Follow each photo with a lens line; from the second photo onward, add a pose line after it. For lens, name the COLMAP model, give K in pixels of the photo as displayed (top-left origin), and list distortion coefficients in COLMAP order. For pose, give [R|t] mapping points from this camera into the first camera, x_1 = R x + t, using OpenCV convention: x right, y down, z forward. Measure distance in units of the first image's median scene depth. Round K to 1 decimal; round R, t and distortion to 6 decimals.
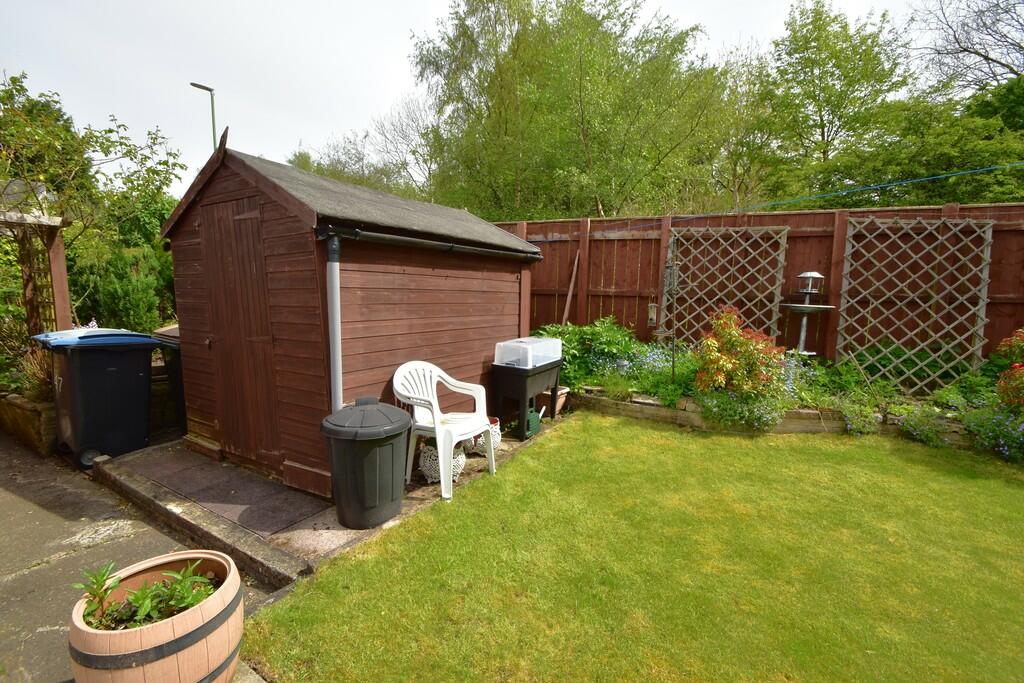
lens RADIAL K [[447.2, 0, 511.0], [0, 447.2, 348.4], [0, 0, 1]] dist [-0.001459, -0.006706]
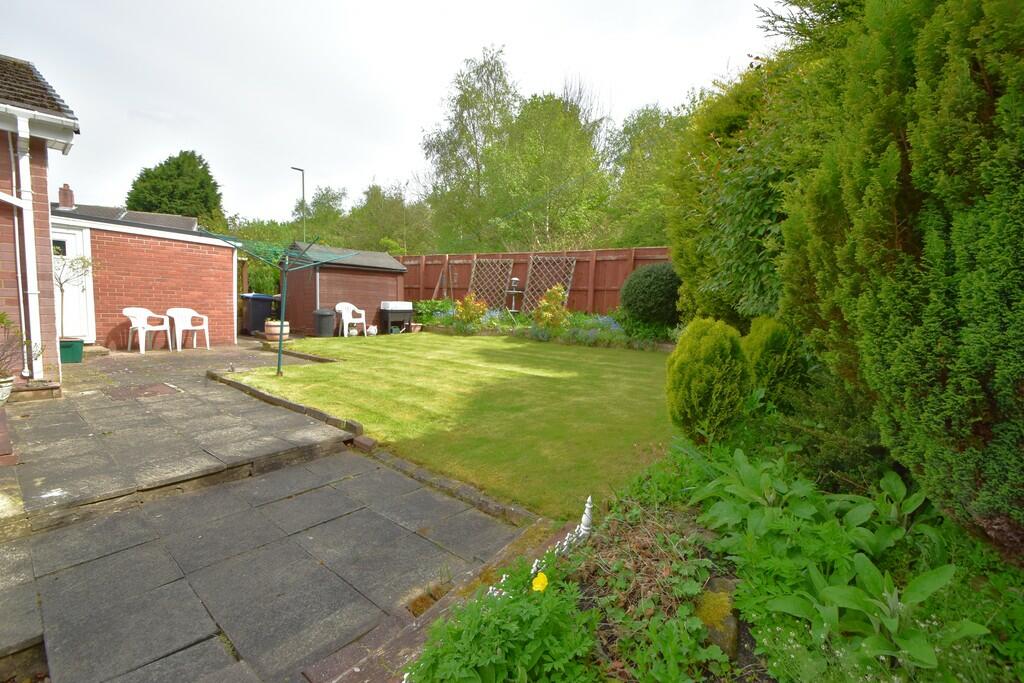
lens RADIAL K [[447.2, 0, 506.9], [0, 447.2, 345.8], [0, 0, 1]] dist [-0.001459, -0.006706]
pose [[0.986577, 0.029848, -0.160543, 1.070462], [-0.035472, 0.998849, -0.032280, 0.292606], [0.159395, 0.037542, 0.986501, -1.464285]]
